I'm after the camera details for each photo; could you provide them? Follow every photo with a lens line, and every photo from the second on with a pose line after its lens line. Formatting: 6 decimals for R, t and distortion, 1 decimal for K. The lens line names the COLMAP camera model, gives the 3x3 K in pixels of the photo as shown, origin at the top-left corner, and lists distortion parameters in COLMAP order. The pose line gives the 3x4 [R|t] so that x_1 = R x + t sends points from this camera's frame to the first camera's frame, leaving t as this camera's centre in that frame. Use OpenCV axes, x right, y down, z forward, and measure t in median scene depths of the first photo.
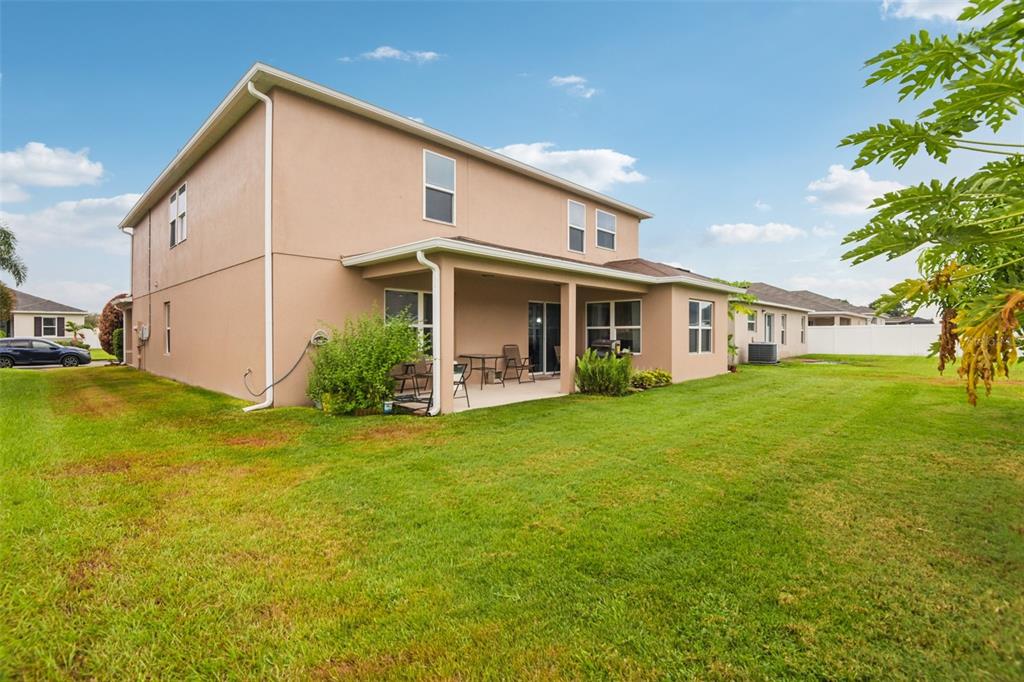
lens RADIAL K [[471.8, 0, 508.4], [0, 471.8, 334.4], [0, 0, 1]] dist [-0.004665, -0.000119]
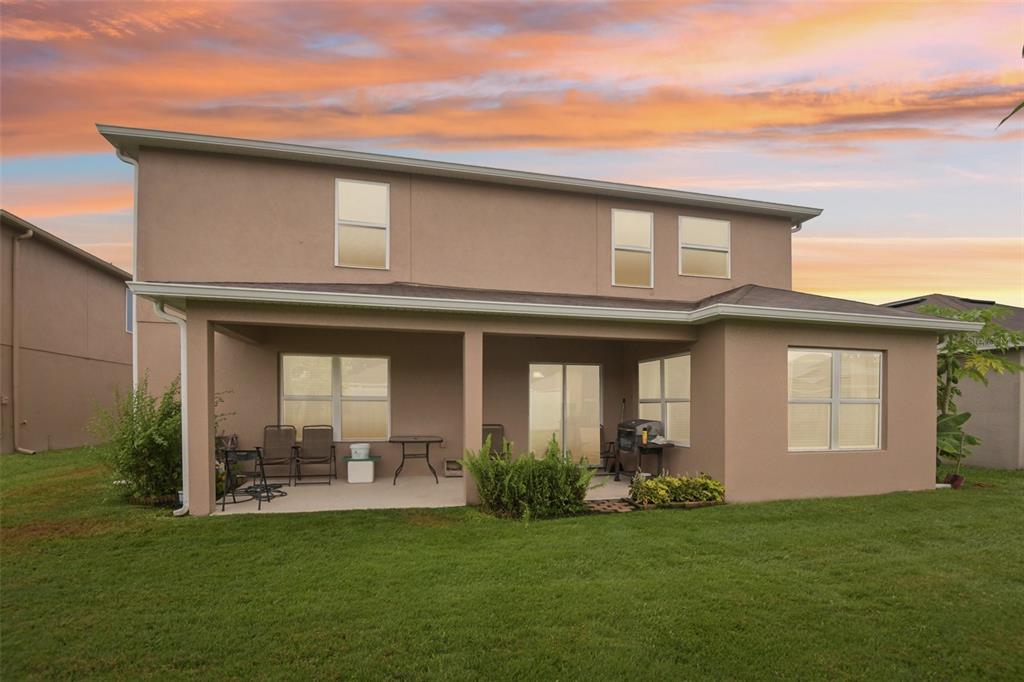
lens RADIAL K [[471.8, 0, 504.9], [0, 471.8, 419.1], [0, 0, 1]] dist [-0.004665, -0.000119]
pose [[0.838206, 0.011609, -0.545230, 0.486341], [-0.006253, 0.999912, 0.011678, 0.001995], [0.545318, -0.006379, 0.838205, 0.458480]]
